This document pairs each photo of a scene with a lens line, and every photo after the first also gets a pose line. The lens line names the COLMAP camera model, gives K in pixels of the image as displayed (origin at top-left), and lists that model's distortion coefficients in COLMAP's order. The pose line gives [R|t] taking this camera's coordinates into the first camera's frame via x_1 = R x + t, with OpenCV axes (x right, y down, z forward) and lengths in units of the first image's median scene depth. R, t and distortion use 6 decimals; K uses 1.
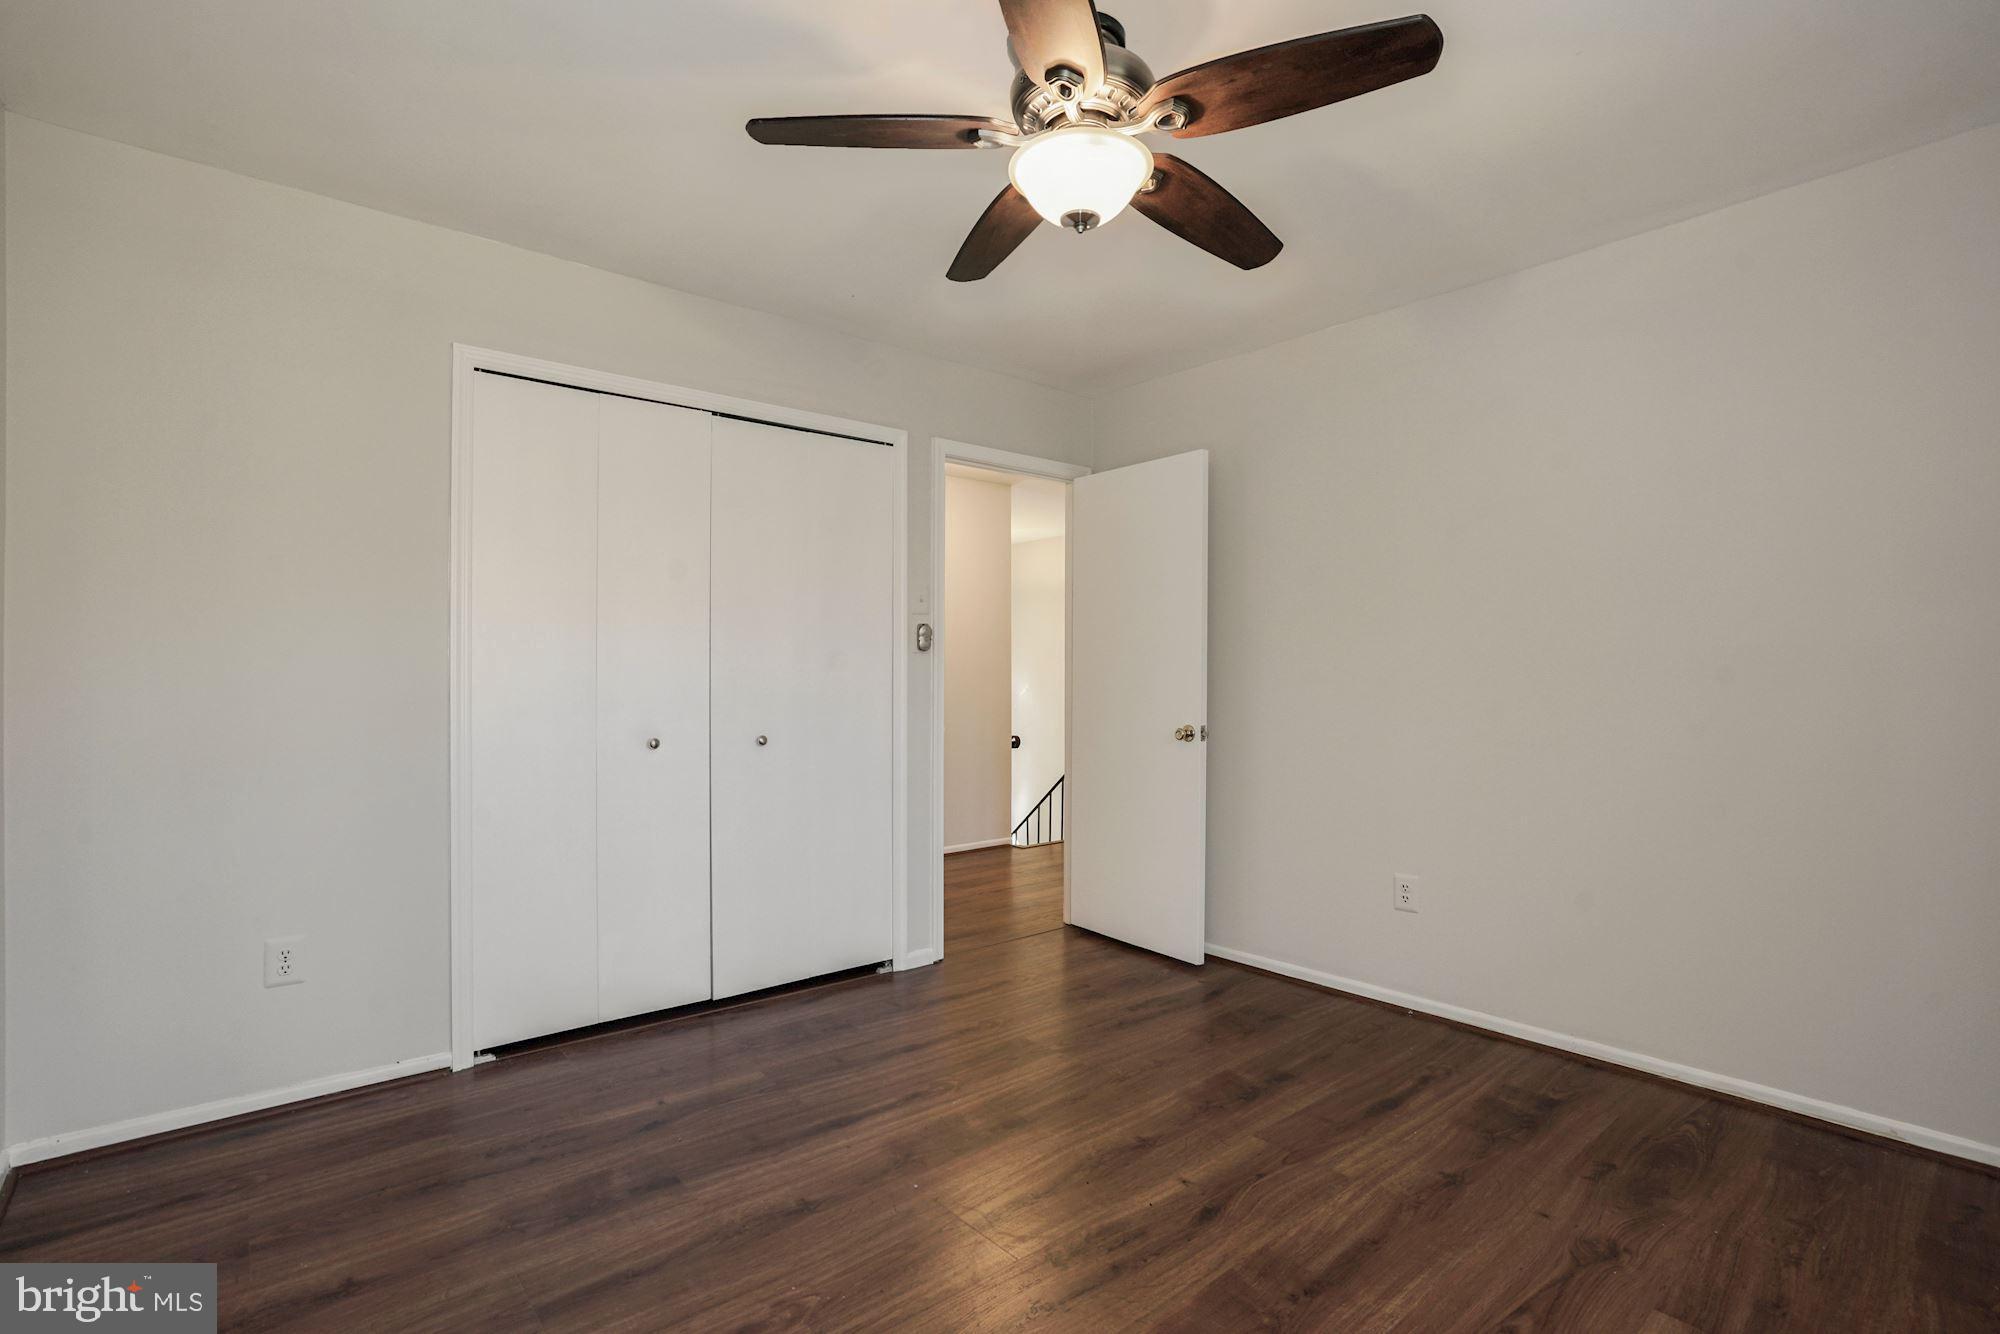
lens RADIAL K [[901.2, 0, 992.4], [0, 901.2, 671.1], [0, 0, 1]] dist [-0.012582, 0.000535]
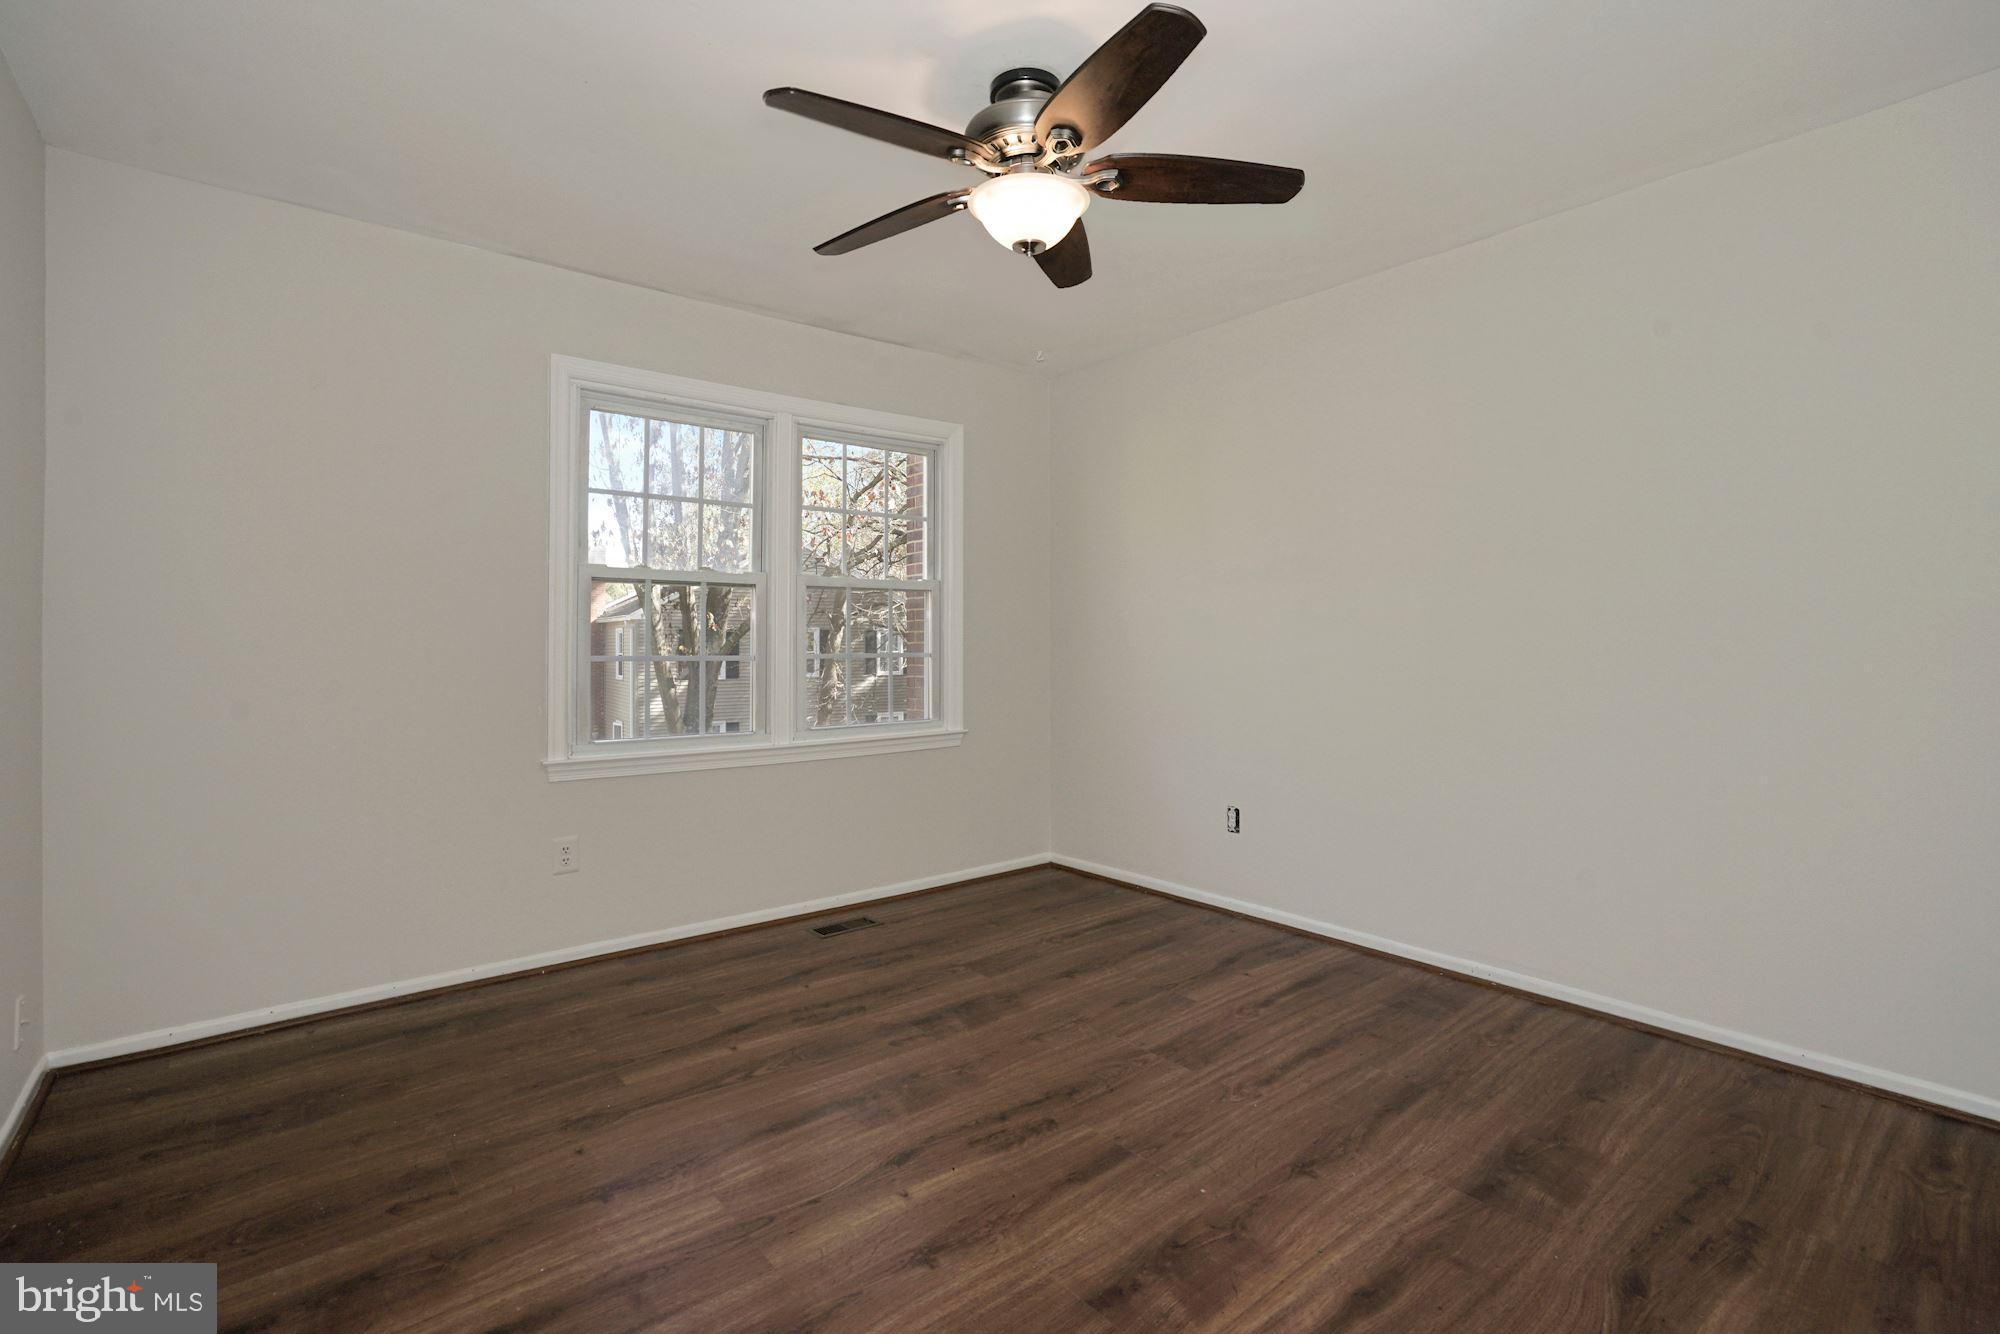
lens RADIAL K [[901.2, 0, 992.4], [0, 901.2, 671.1], [0, 0, 1]] dist [-0.012582, 0.000535]
pose [[-0.999811, 0.001548, 0.019356, 0.109646], [0.002103, 0.999586, 0.028684, 0.019069], [-0.019303, 0.028720, -0.999401, 1.895646]]
